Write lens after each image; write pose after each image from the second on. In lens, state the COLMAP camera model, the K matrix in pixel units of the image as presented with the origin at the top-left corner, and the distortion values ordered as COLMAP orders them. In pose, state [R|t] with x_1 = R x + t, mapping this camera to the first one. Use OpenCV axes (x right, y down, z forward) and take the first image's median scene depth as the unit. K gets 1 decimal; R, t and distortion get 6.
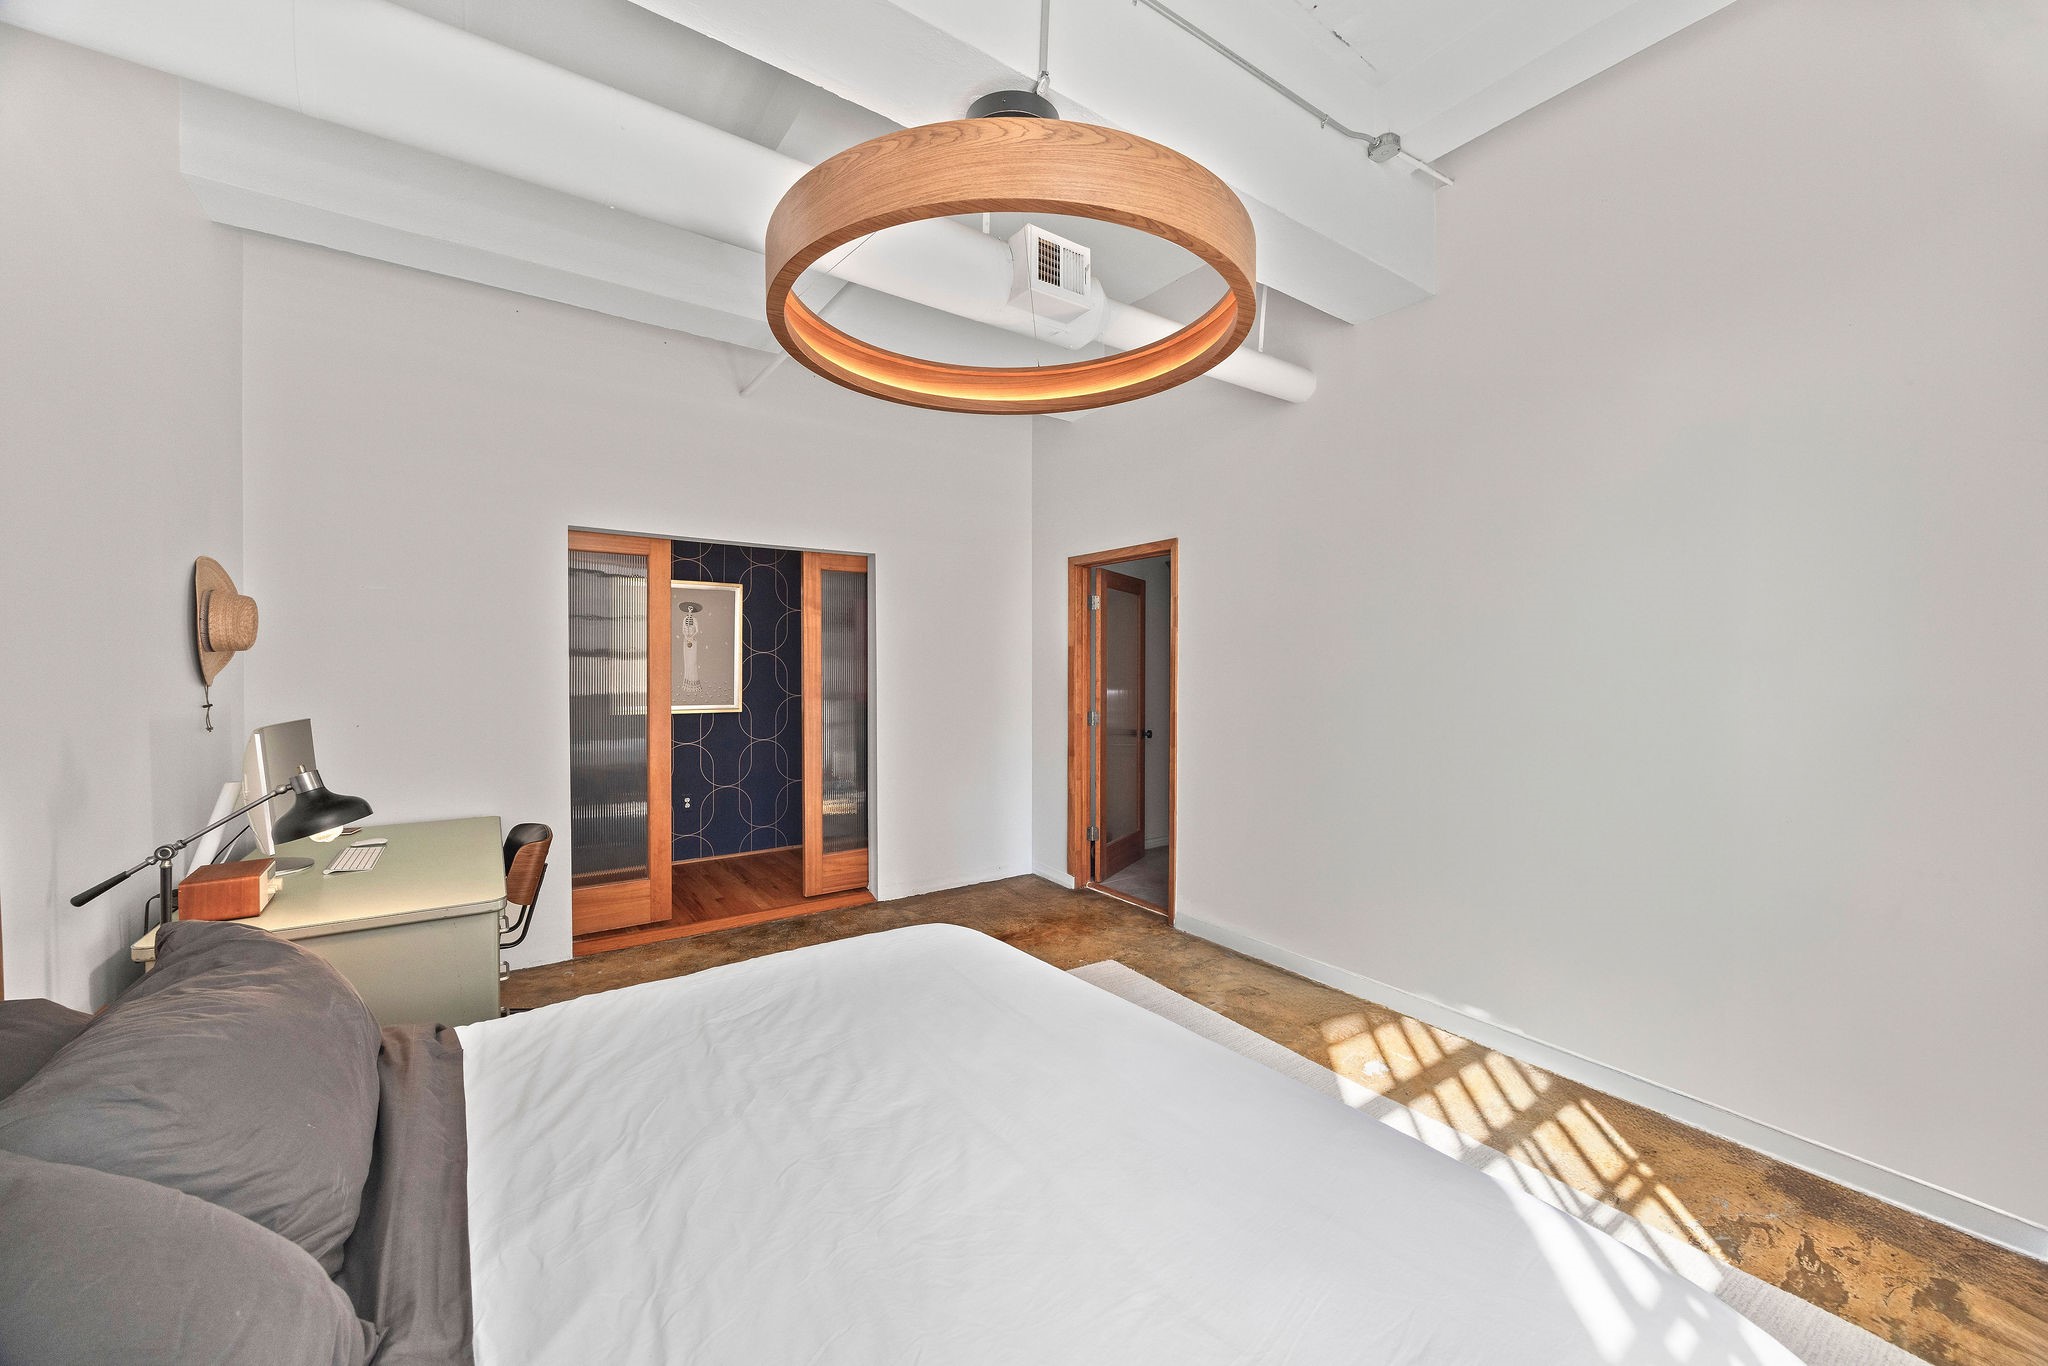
lens RADIAL K [[771.6, 0, 1016.4], [0, 771.6, 668.9], [0, 0, 1]] dist [-0.002156, 0.000213]
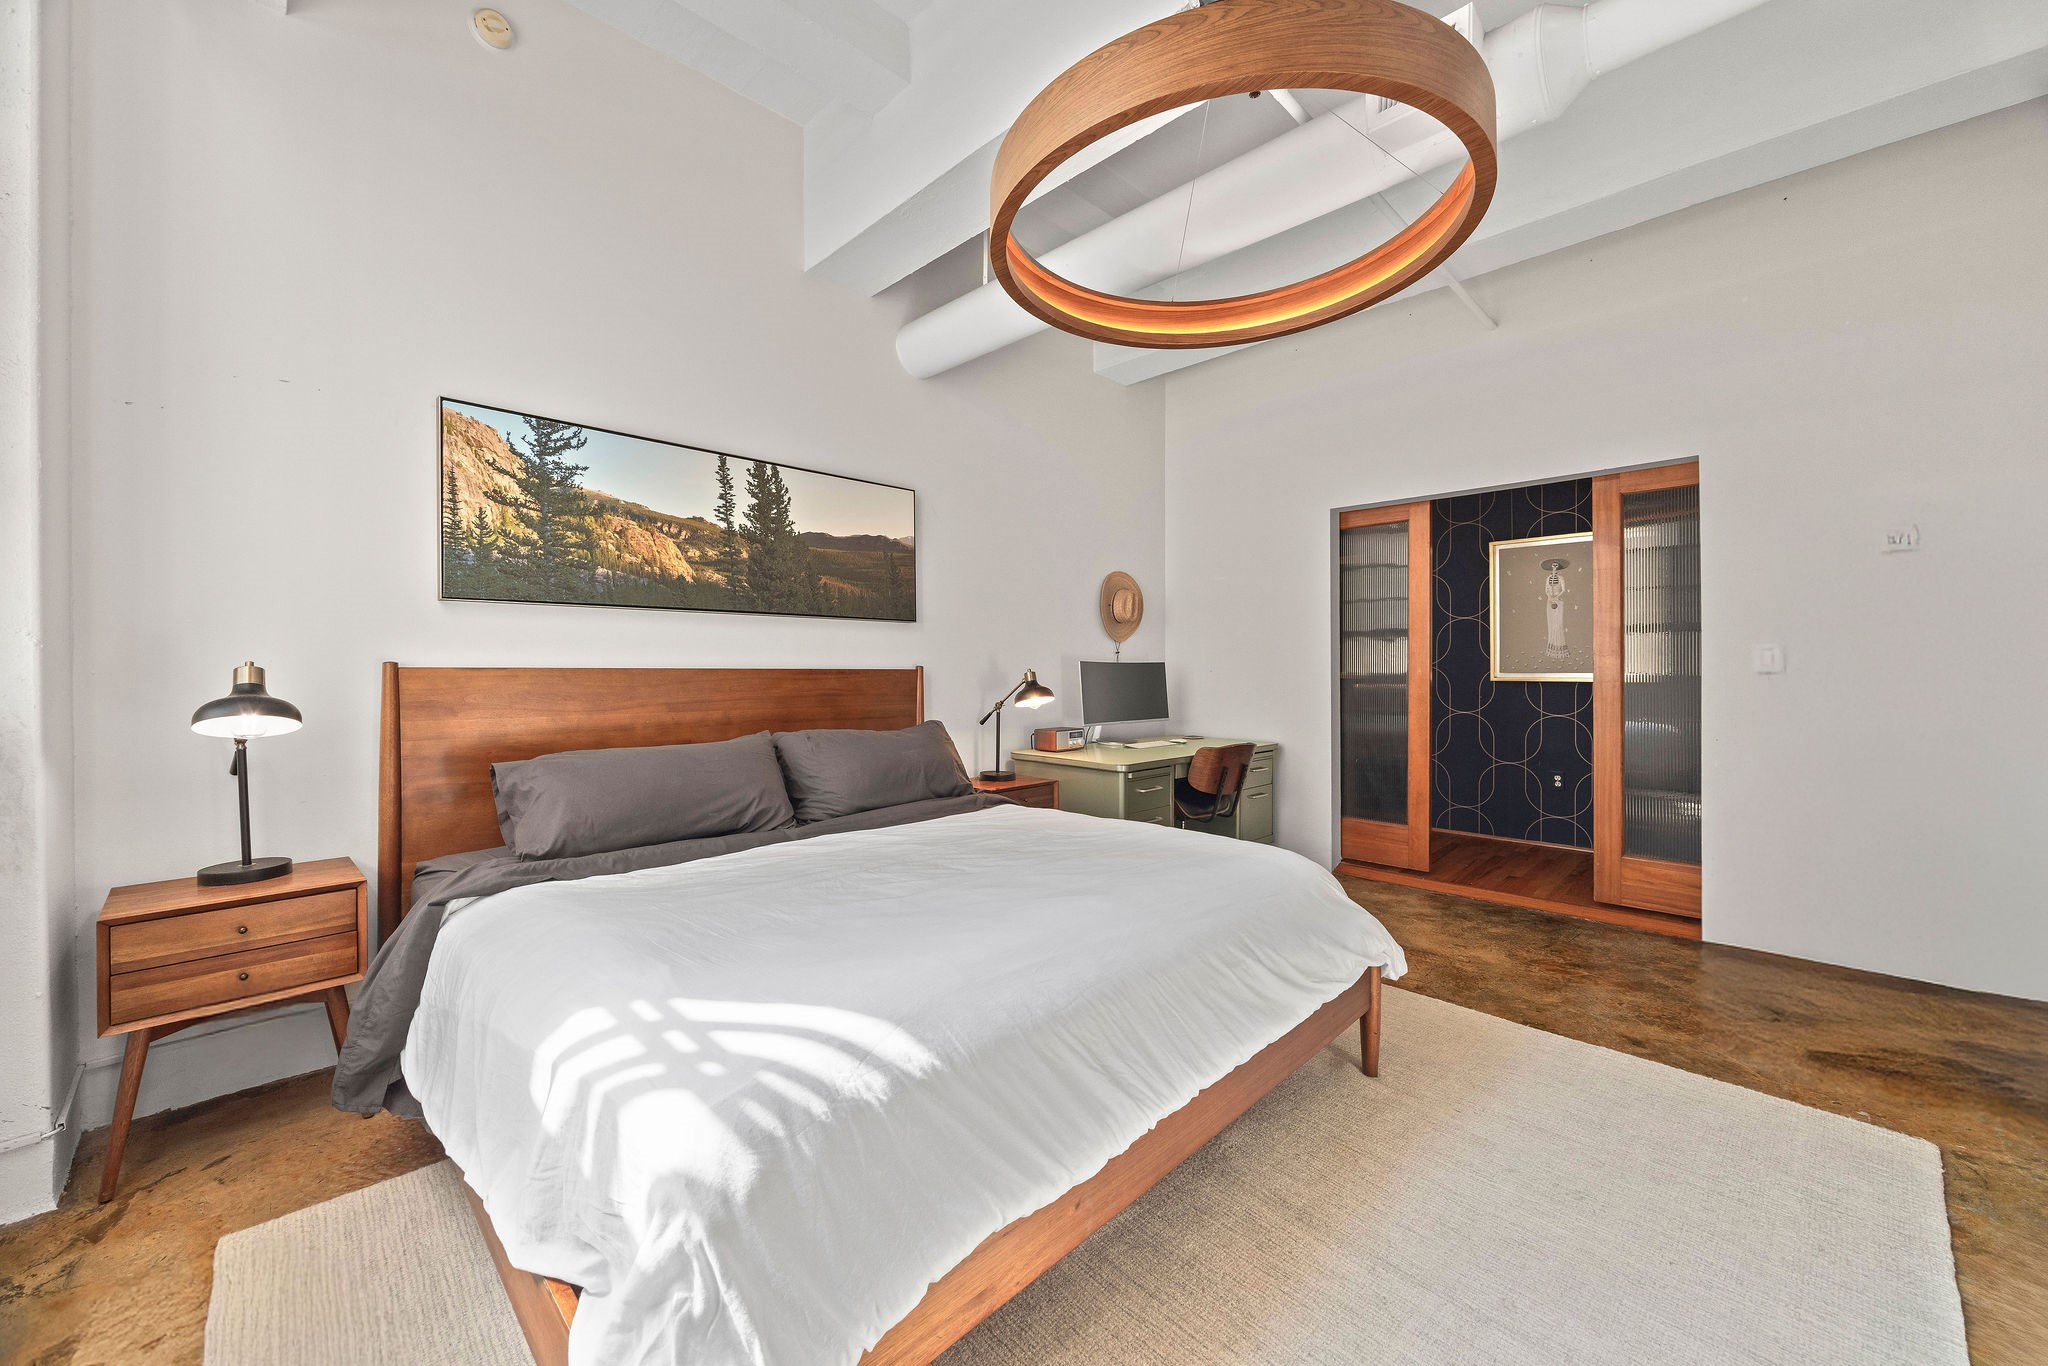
lens RADIAL K [[771.6, 0, 1016.4], [0, 771.6, 668.9], [0, 0, 1]] dist [-0.002156, 0.000213]
pose [[0.176331, -0.001063, -0.984330, 0.417692], [-0.000215, 0.999999, -0.001119, 0.051230], [0.984331, 0.000409, 0.176330, 0.252359]]
